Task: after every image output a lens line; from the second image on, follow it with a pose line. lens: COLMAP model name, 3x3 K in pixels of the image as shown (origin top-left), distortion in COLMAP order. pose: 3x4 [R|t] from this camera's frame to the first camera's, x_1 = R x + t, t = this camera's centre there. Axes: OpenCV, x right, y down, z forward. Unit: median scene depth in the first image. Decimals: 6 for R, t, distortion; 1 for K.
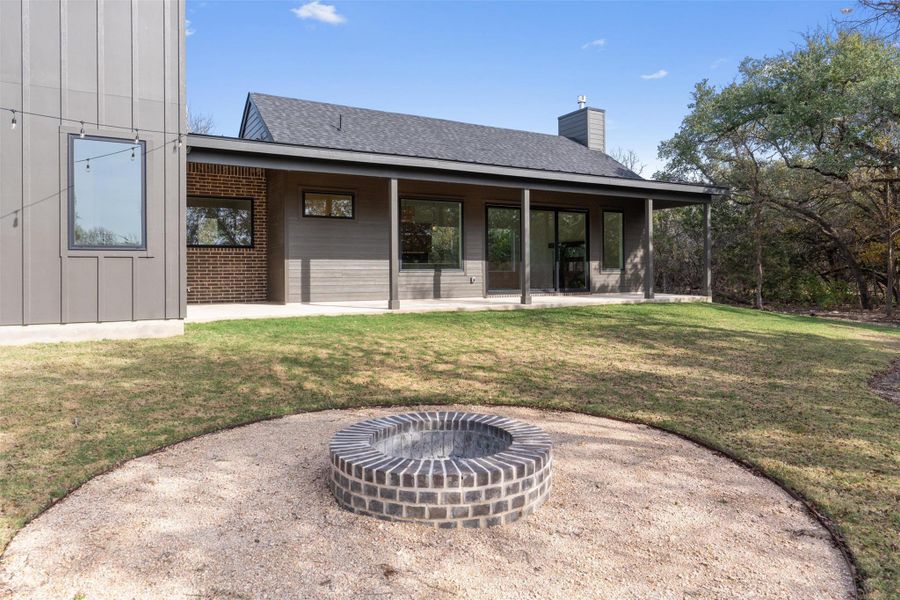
lens RADIAL K [[596.4, 0, 450.2], [0, 596.4, 272.4], [0, 0, 1]] dist [0.000692, 0.001100]
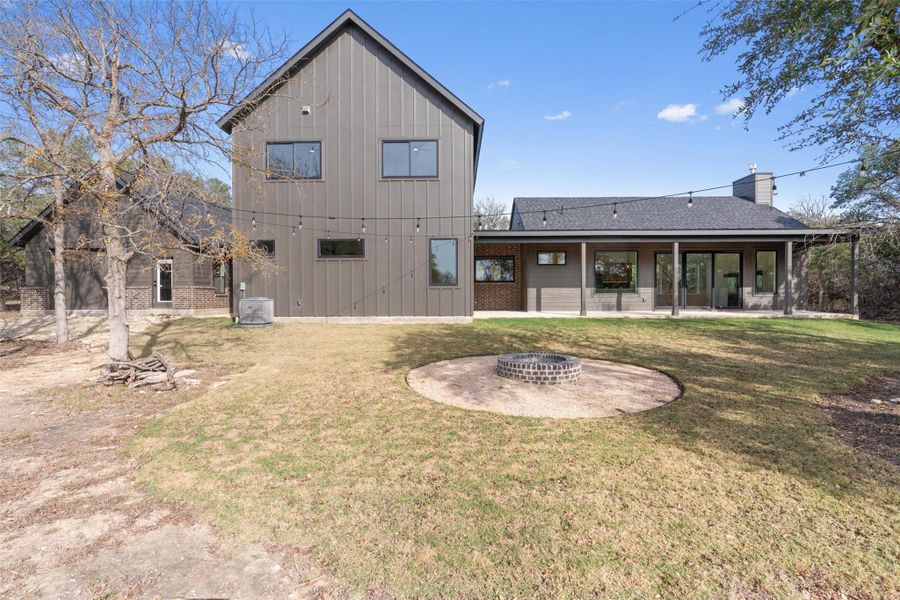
lens RADIAL K [[421.0, 0, 450.0], [0, 421.0, 300.0], [0, 0, 1]] dist [-0.000118, -0.000026]
pose [[0.855100, 0.009791, -0.518370, 0.204417], [-0.001292, 0.999859, 0.016753, -0.005809], [0.518461, -0.013656, 0.854992, -0.270340]]
